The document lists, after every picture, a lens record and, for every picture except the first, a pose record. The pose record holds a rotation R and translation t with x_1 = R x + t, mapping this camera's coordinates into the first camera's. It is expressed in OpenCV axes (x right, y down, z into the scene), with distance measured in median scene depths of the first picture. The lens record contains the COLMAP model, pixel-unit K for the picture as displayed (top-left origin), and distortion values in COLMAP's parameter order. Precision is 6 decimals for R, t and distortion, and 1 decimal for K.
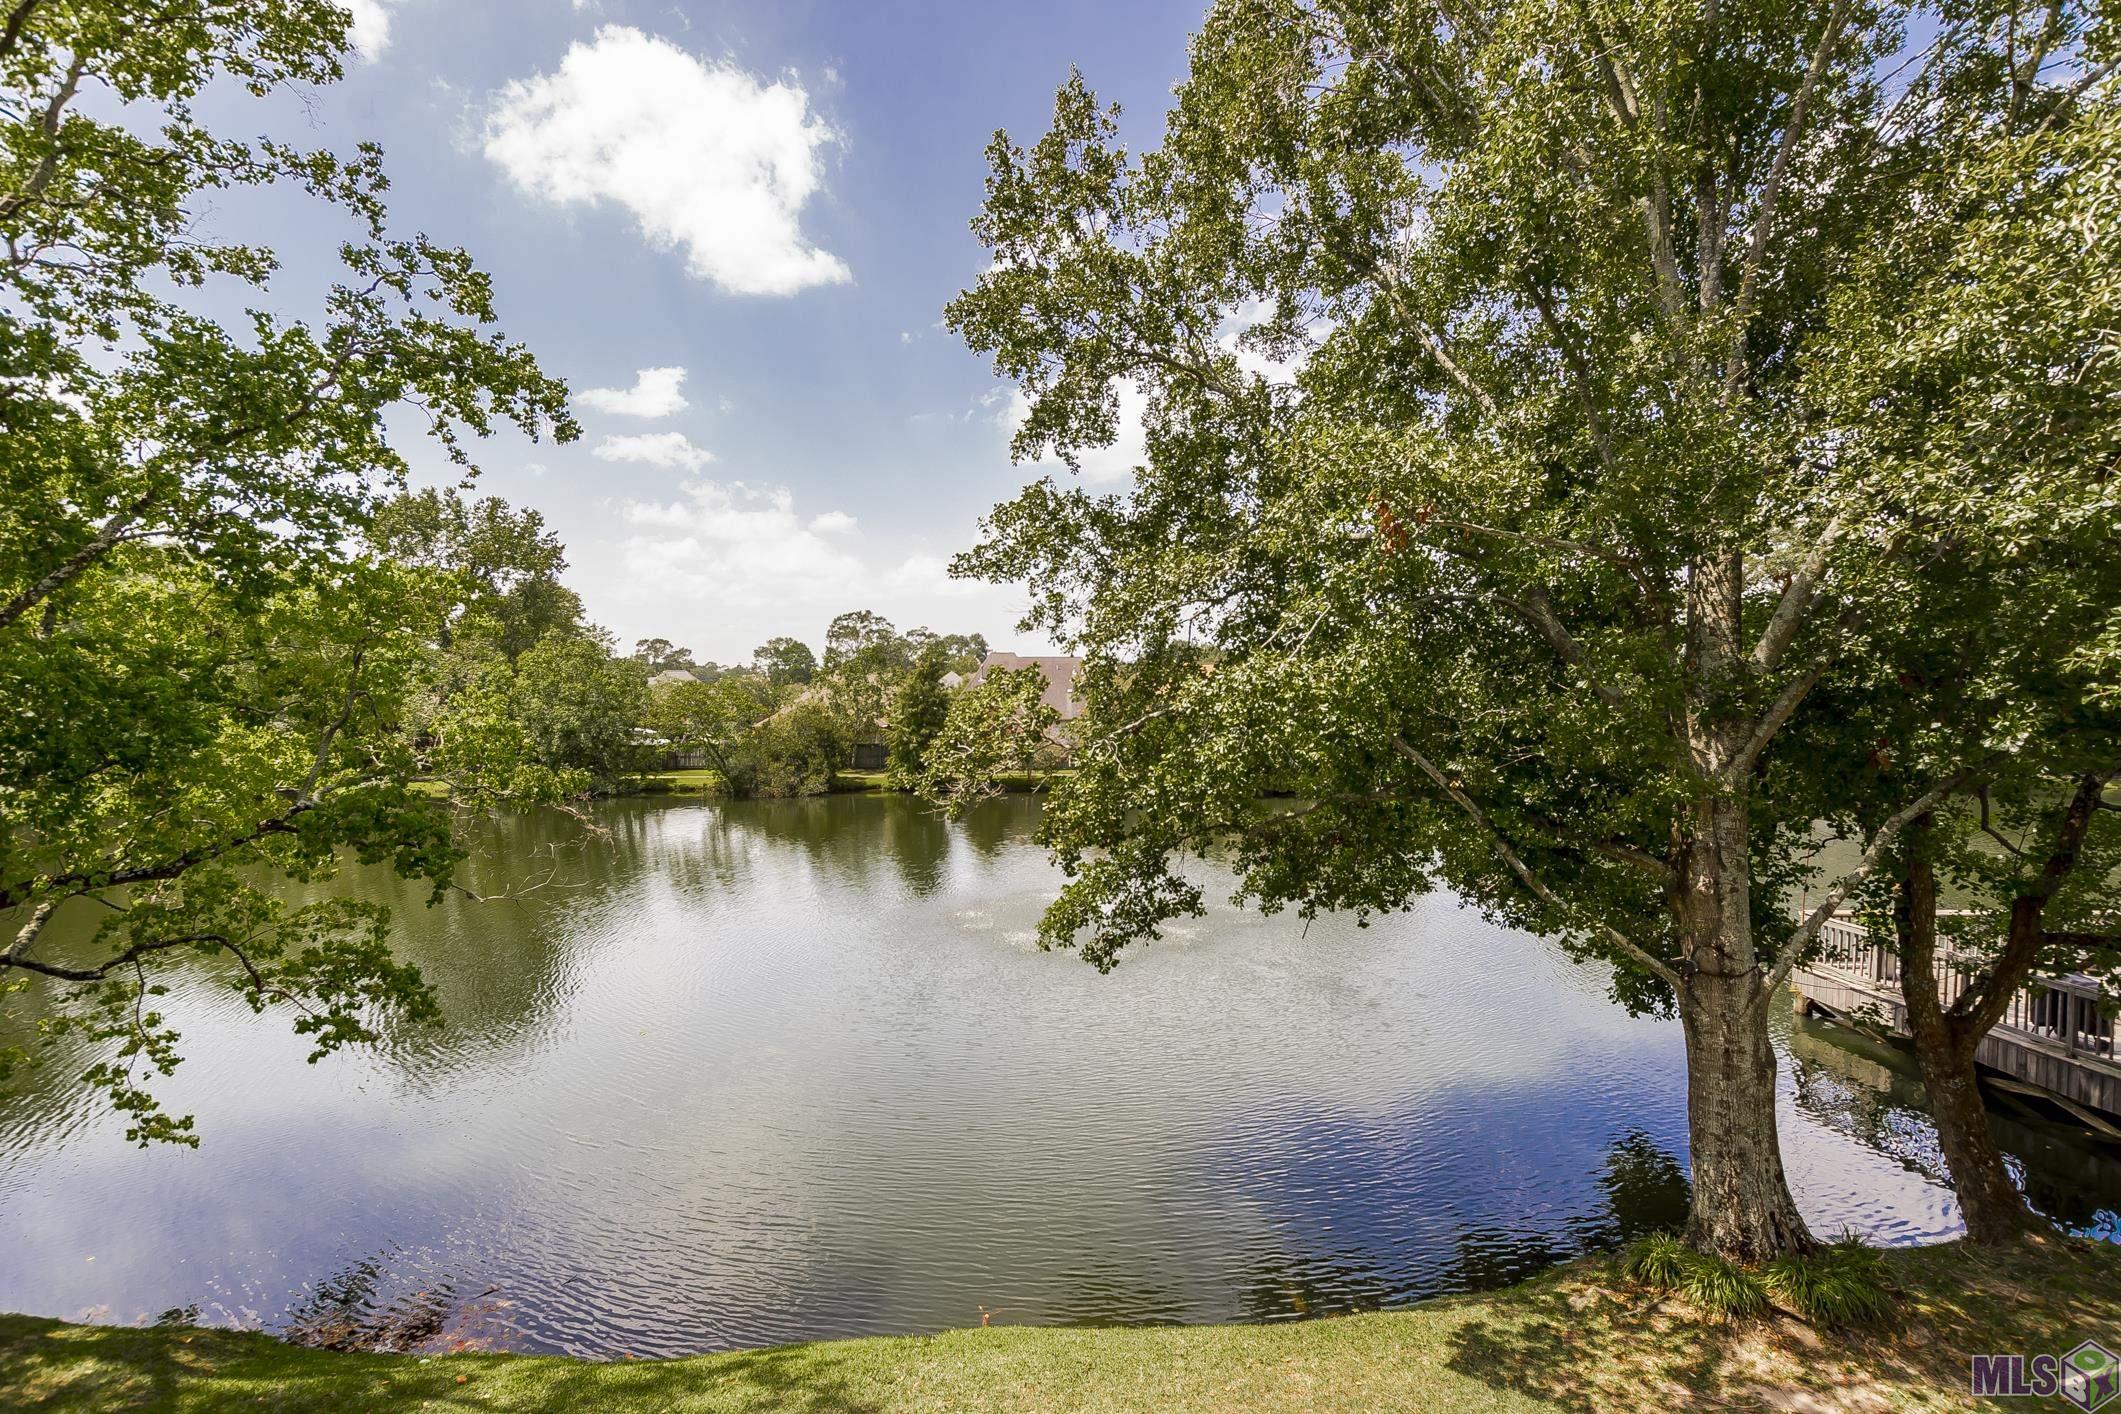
lens RADIAL K [[927.4, 0, 1060.5], [0, 927.4, 707.0], [0, 0, 1]] dist [-0.002320, 0.017980]
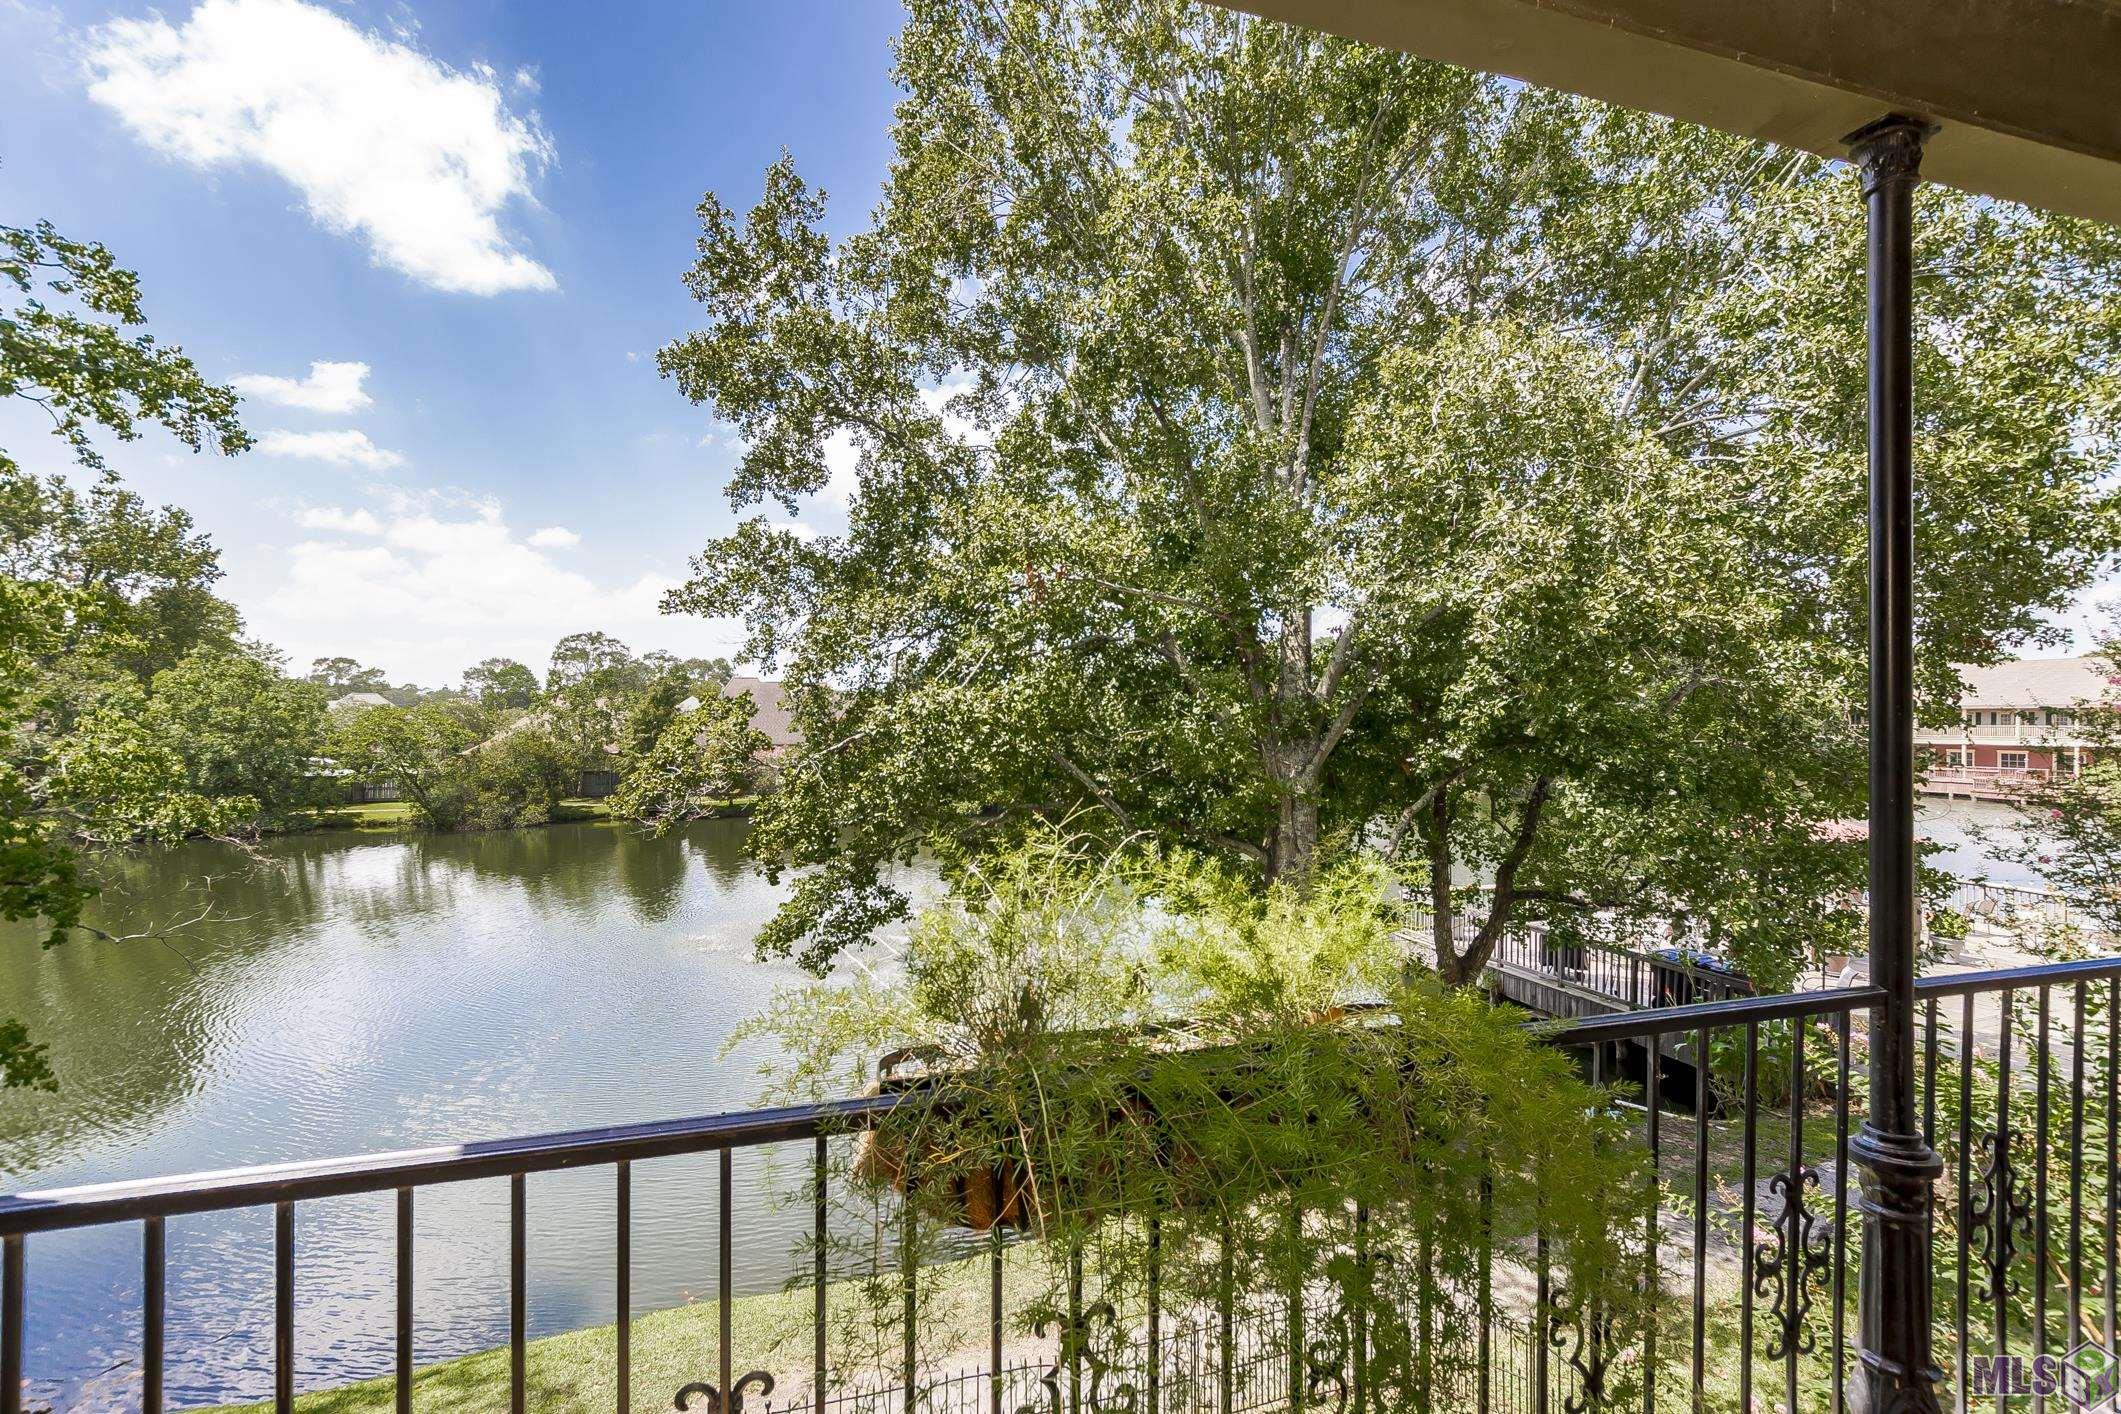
lens RADIAL K [[923.5, 0, 1062.9], [0, 923.5, 715.0], [0, 0, 1]] dist [0.002193, 0.000683]
pose [[0.968213, 0.000969, 0.250126, 0.050184], [0.003812, 0.999819, -0.018627, 0.002693], [-0.250099, 0.018988, 0.968034, -0.109610]]
